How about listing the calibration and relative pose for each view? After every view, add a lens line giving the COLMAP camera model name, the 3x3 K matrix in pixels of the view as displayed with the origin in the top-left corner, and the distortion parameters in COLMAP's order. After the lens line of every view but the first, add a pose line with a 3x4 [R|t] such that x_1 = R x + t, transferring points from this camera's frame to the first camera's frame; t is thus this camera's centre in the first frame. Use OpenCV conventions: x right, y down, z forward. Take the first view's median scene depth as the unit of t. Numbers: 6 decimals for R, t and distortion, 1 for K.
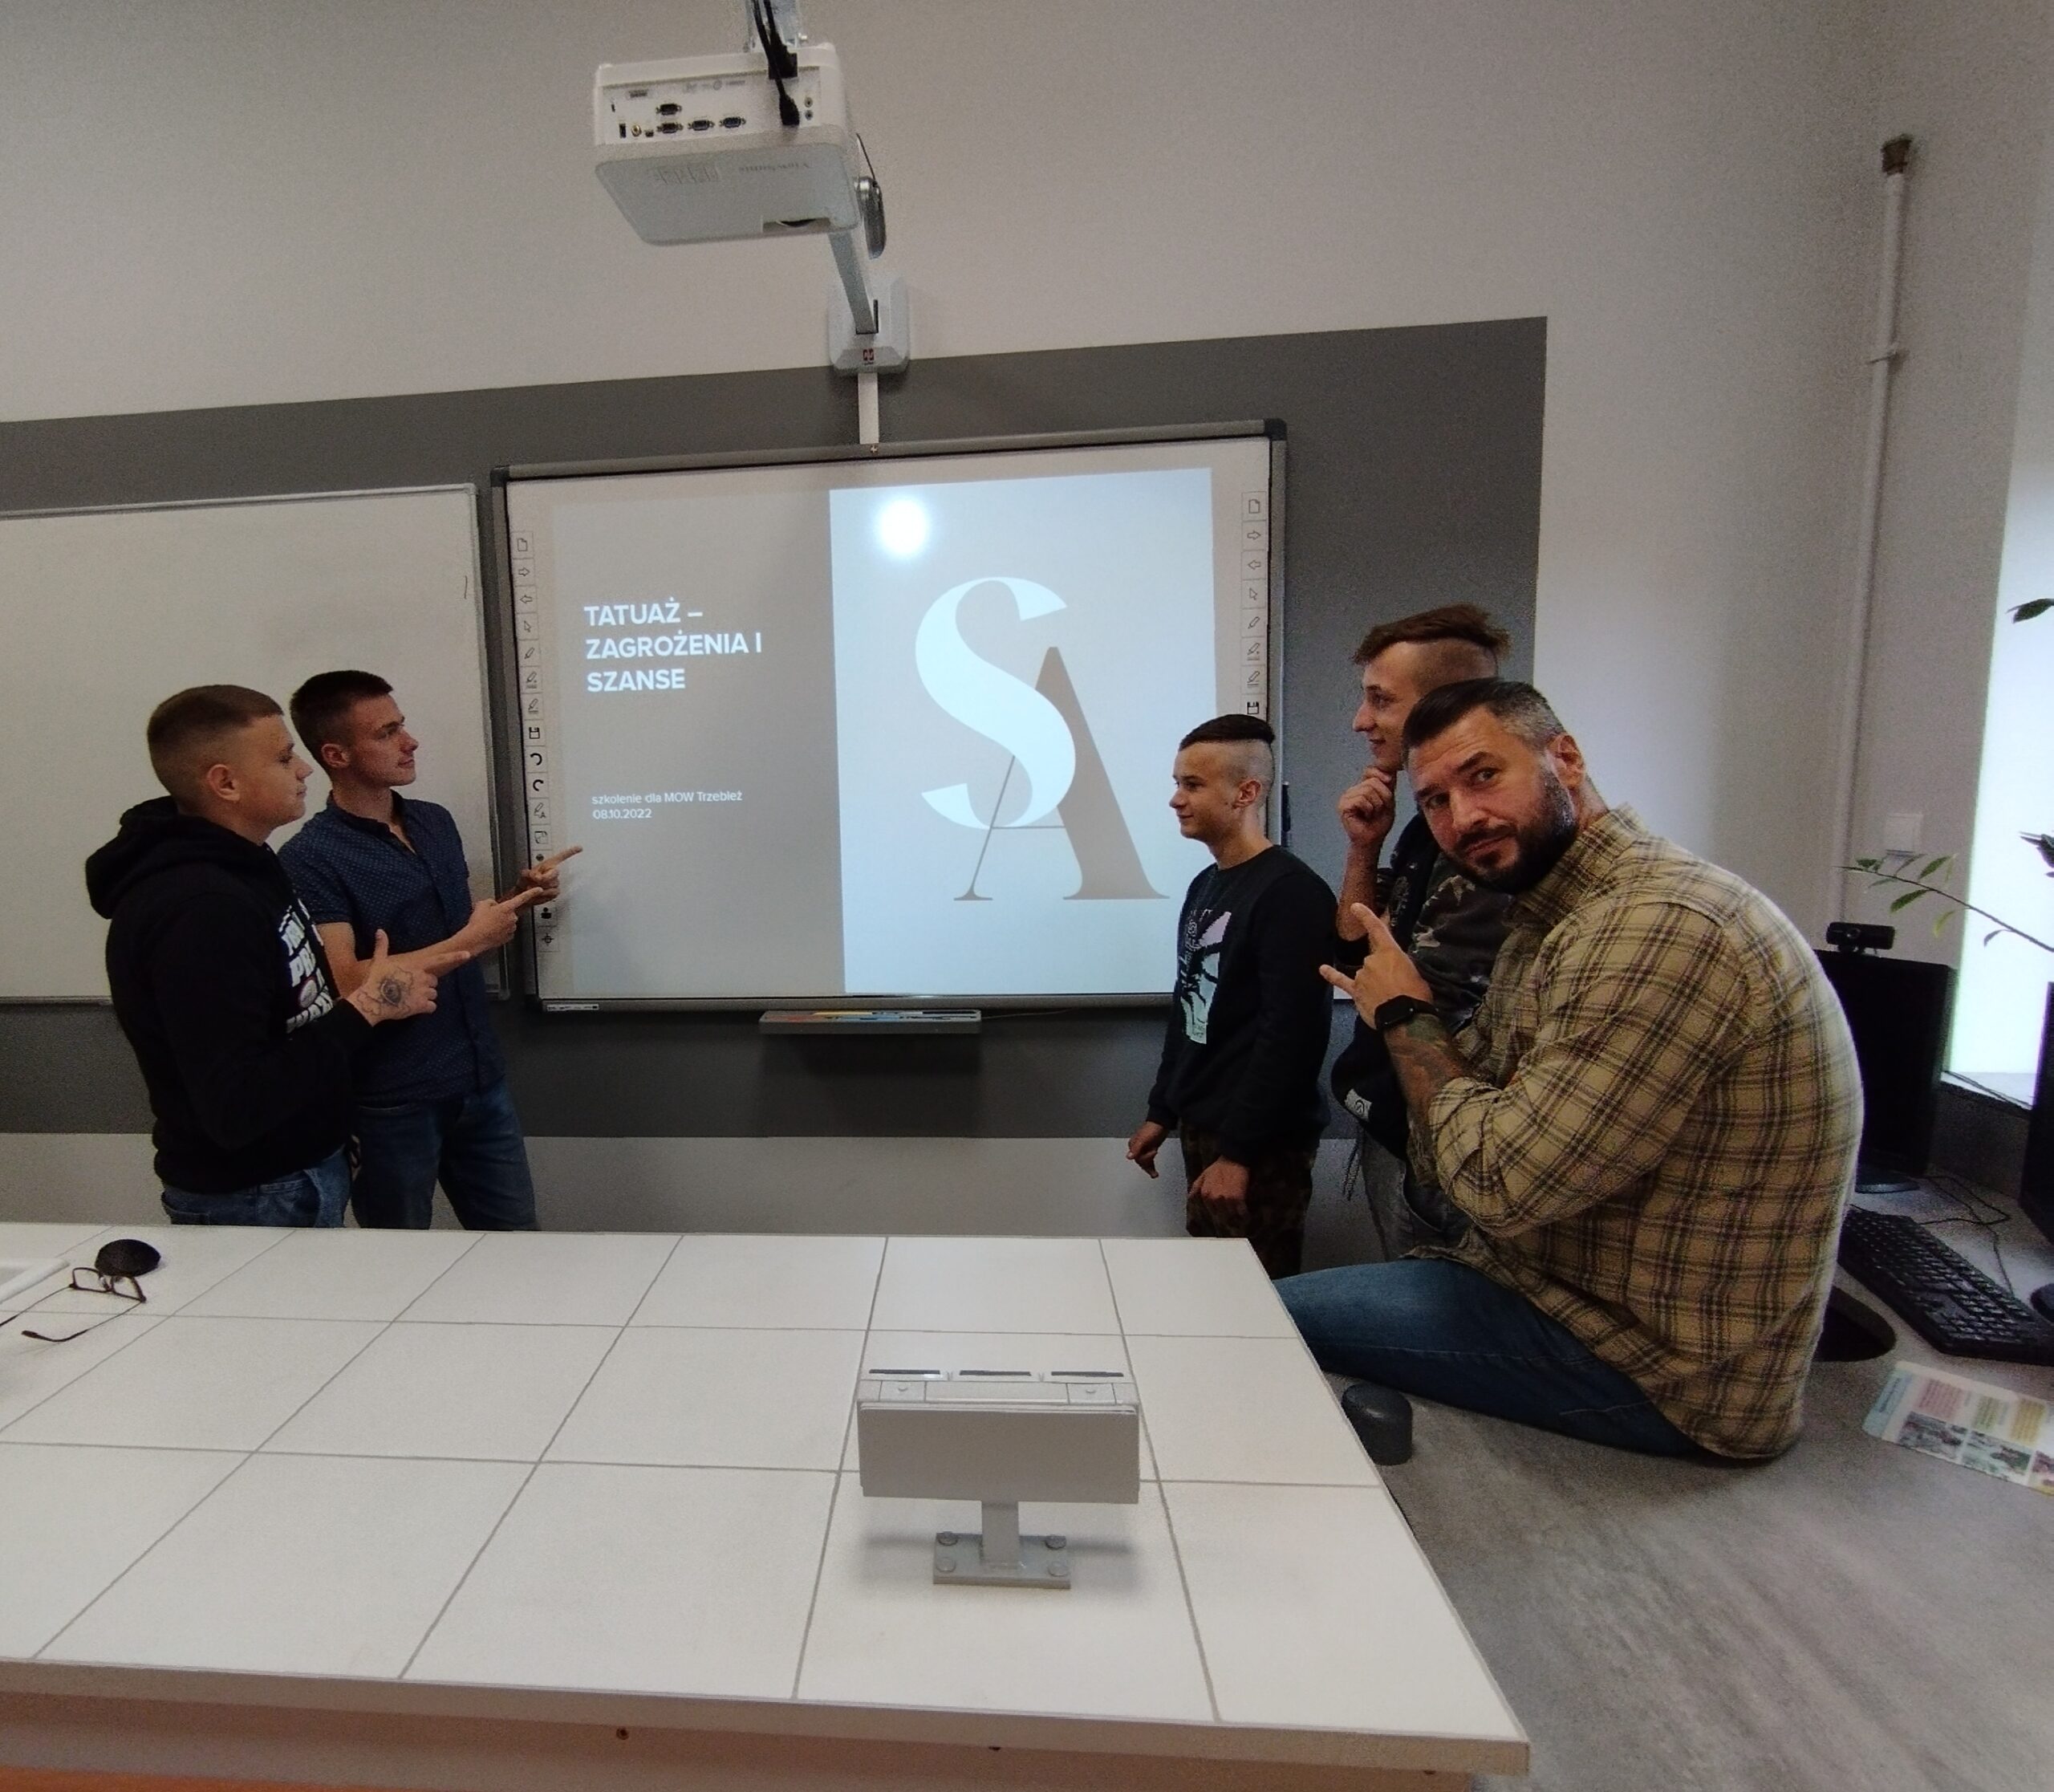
lens RADIAL K [[1044.3, 0, 892.2], [0, 1044.3, 898.6], [0, 0, 1]] dist [-0.000420, -0.000383]
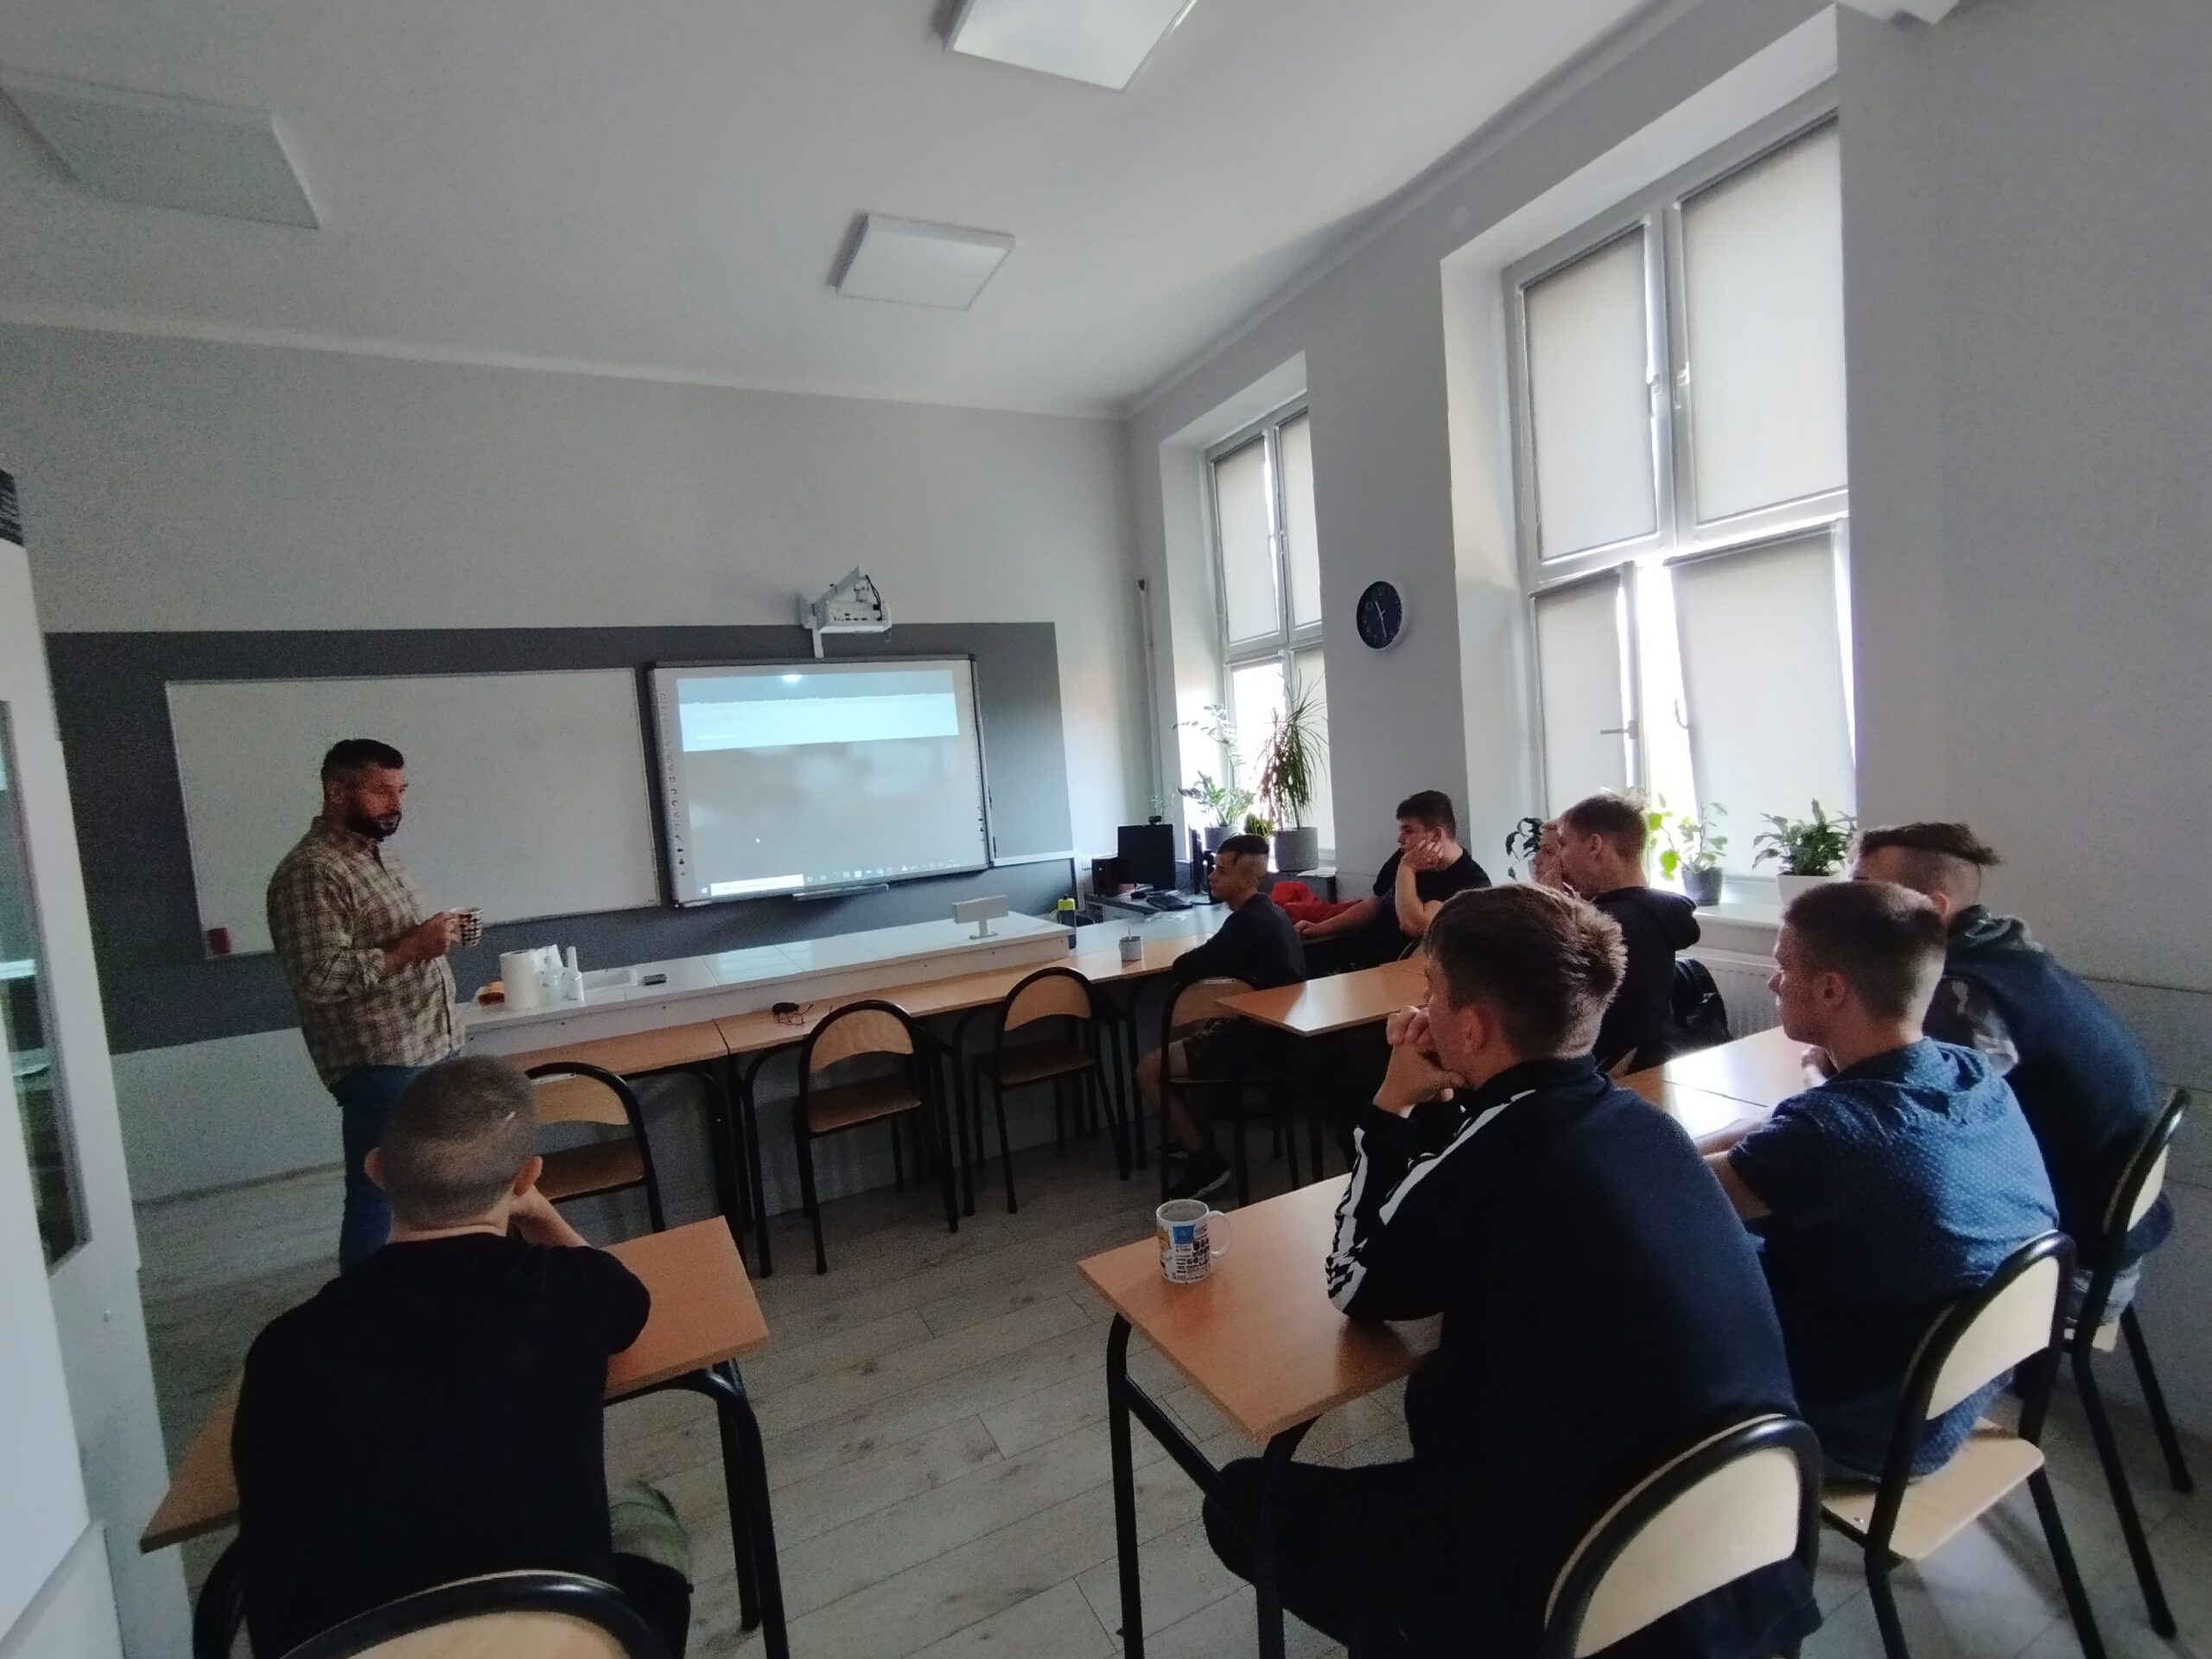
lens RADIAL K [[986.9, 0, 1106.0], [0, 986.9, 829.5], [0, 0, 1]] dist [0.002766, 0.000113]
pose [[0.845280, -0.072869, 0.529331, -0.689650], [0.118982, 0.991453, -0.053515, 0.167504], [-0.520908, 0.108216, 0.846726, -1.237876]]
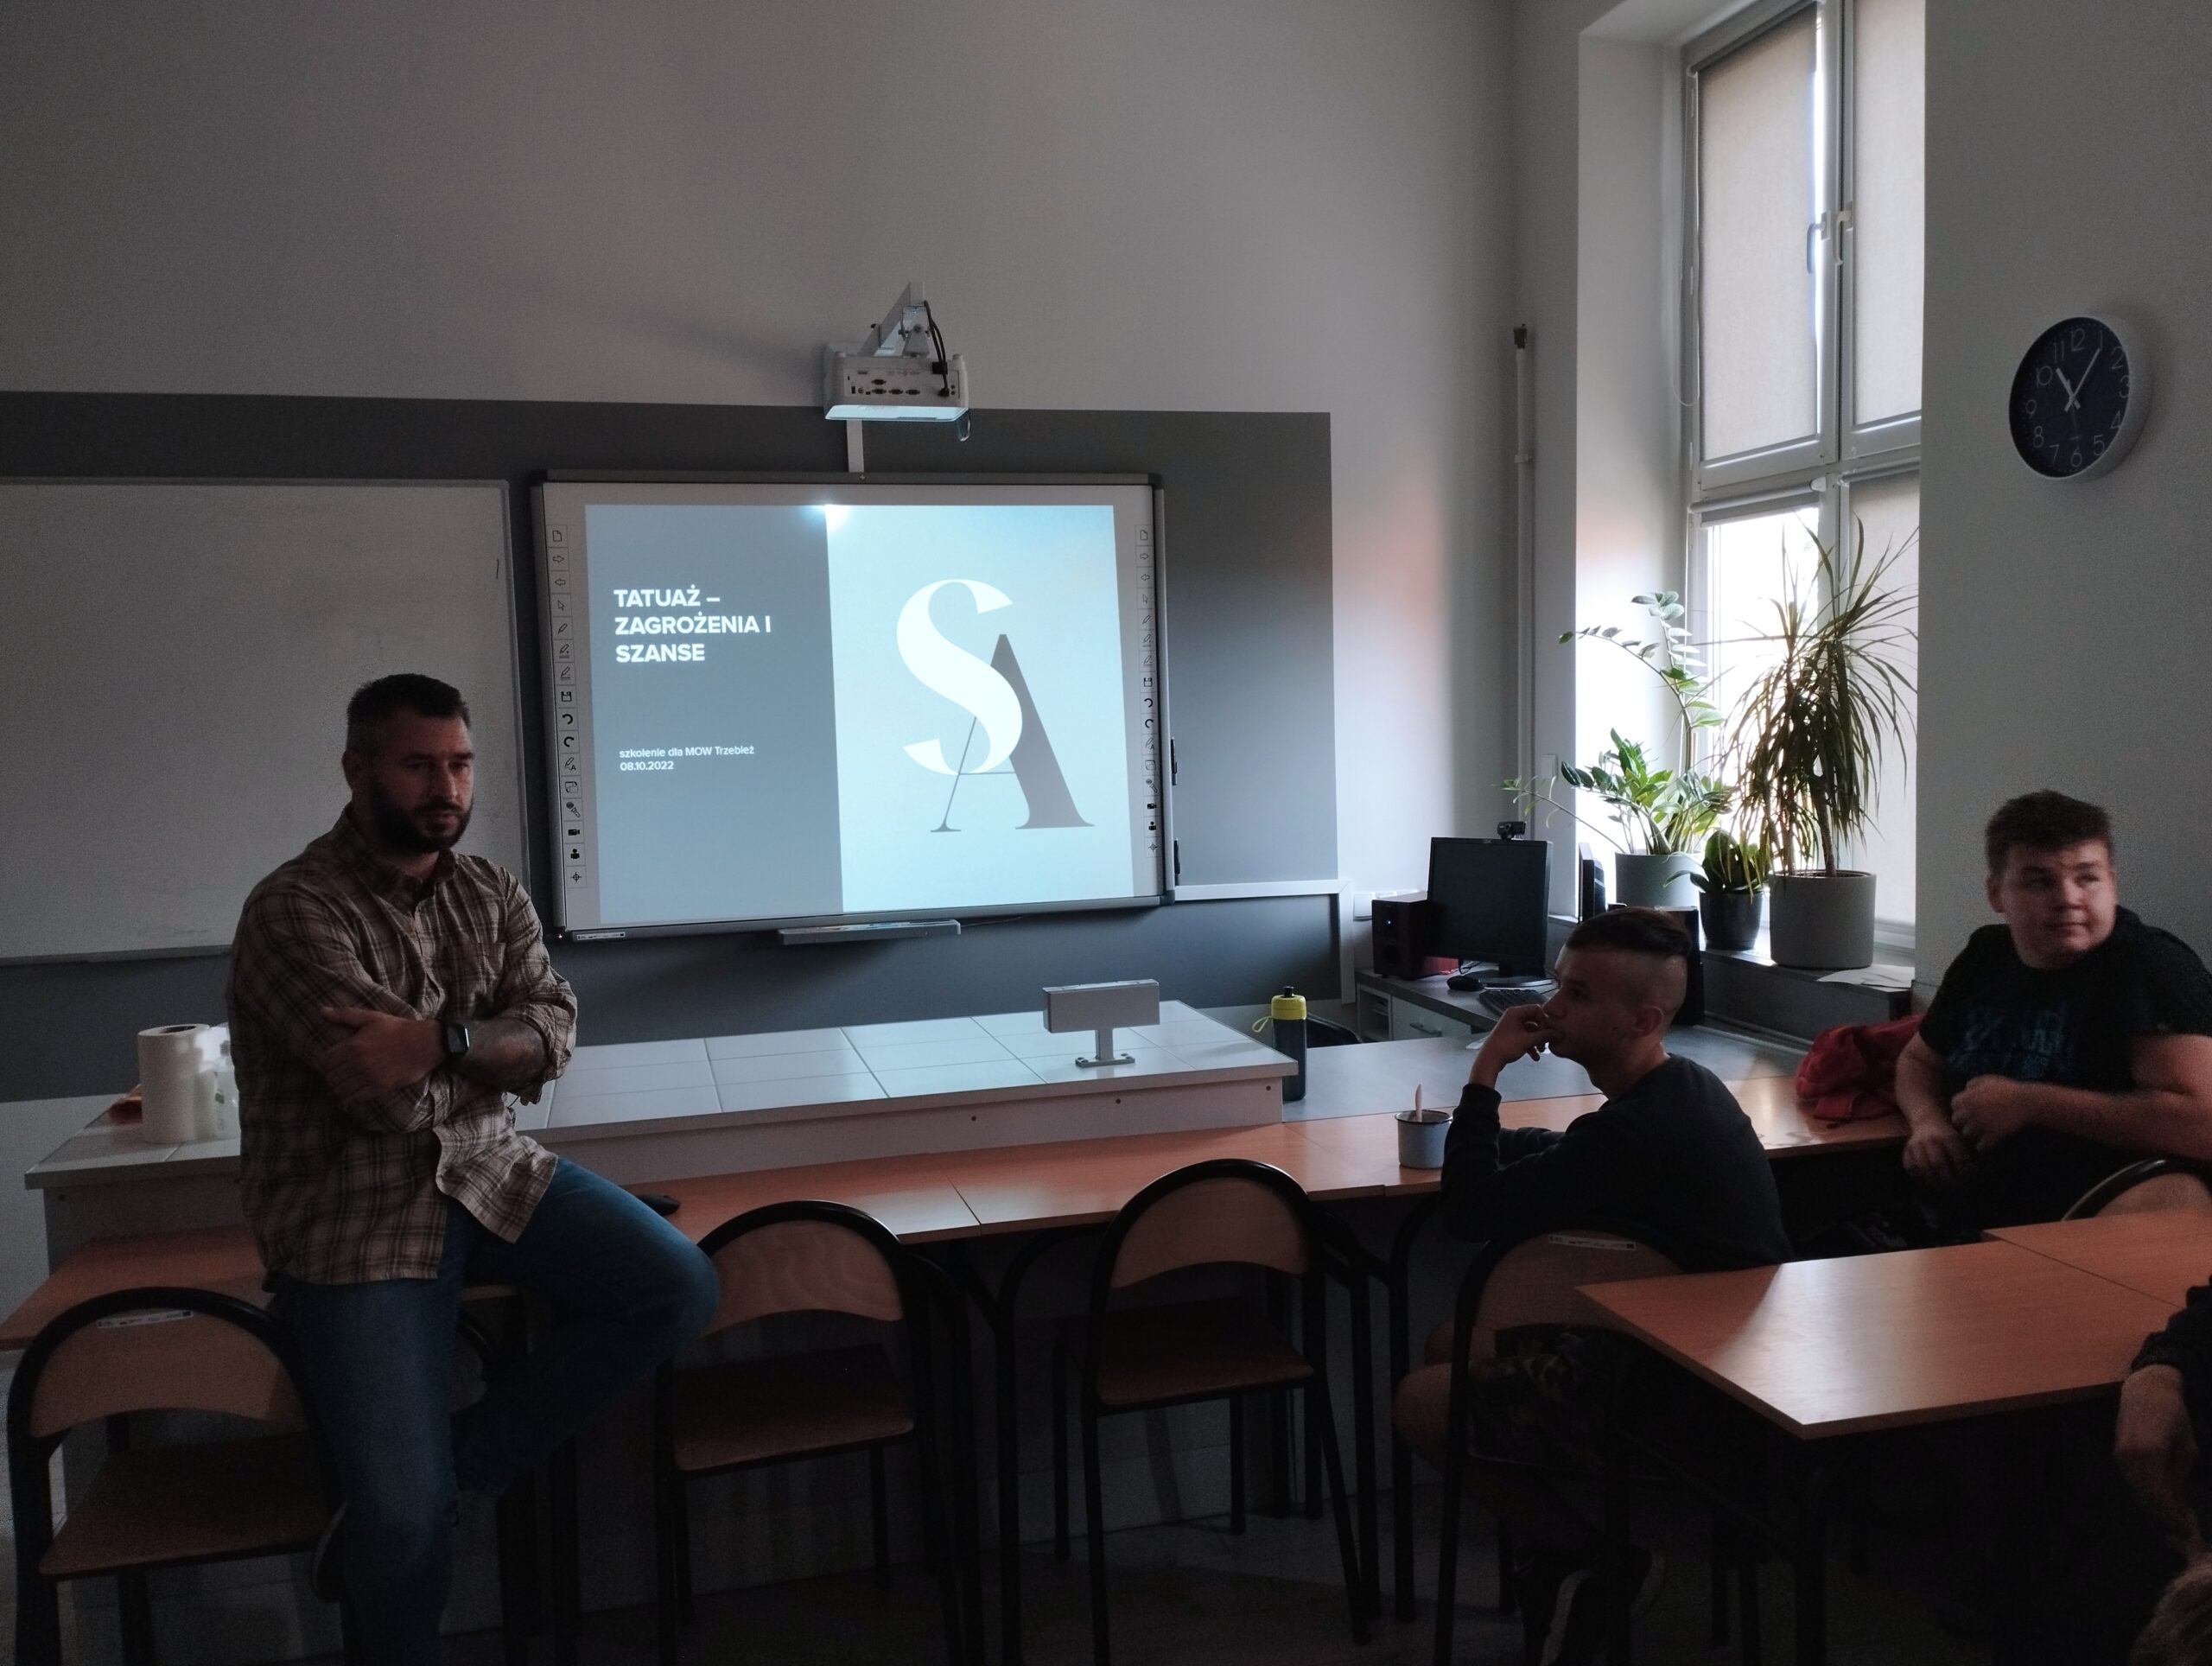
lens RADIAL K [[1760.0, 0, 1085.8], [0, 1760.0, 826.3], [0, 0, 1]] dist [0.049727, -0.002642]
pose [[0.939629, -0.020971, 0.341550, -0.484311], [0.042765, 0.997492, -0.056403, 0.120869], [-0.339511, 0.067604, 0.938169, -1.033478]]
